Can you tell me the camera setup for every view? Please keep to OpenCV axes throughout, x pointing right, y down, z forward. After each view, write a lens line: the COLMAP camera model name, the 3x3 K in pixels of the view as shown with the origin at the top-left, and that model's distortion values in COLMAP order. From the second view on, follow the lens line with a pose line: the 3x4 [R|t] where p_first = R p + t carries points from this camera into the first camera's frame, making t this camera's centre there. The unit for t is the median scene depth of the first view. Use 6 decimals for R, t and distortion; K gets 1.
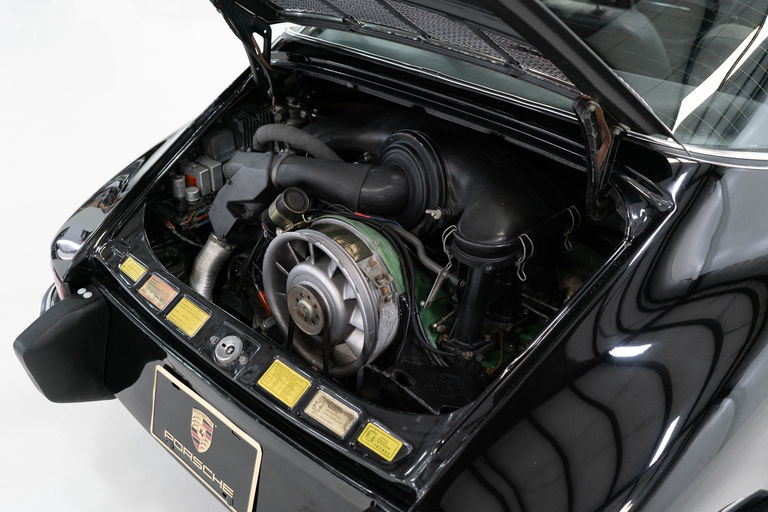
lens RADIAL K [[781.3, 0, 384.0], [0, 781.3, 256.0], [0, 0, 1]] dist [-0.000810, -0.002312]
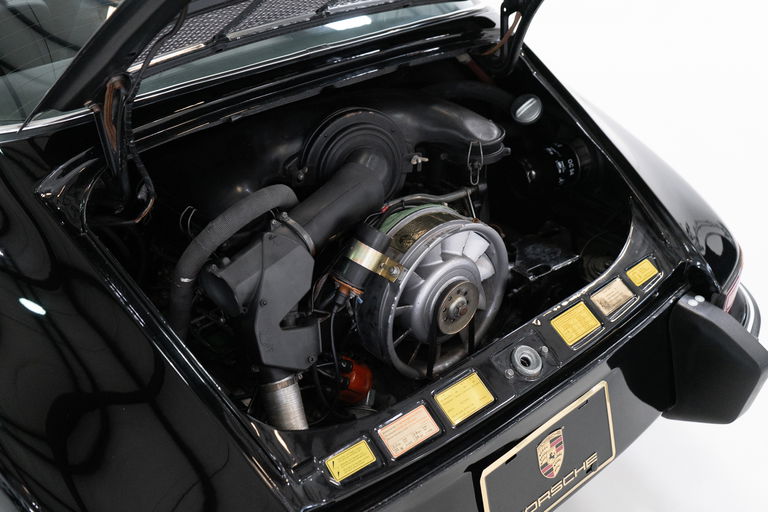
lens RADIAL K [[781.3, 0, 384.0], [0, 781.3, 256.0], [0, 0, 1]] dist [-0.000810, -0.002312]
pose [[0.093759, -0.538792, 0.837205, -0.850767], [0.524268, 0.741594, 0.418547, -0.407937], [-0.846376, 0.399678, 0.352003, 0.729866]]
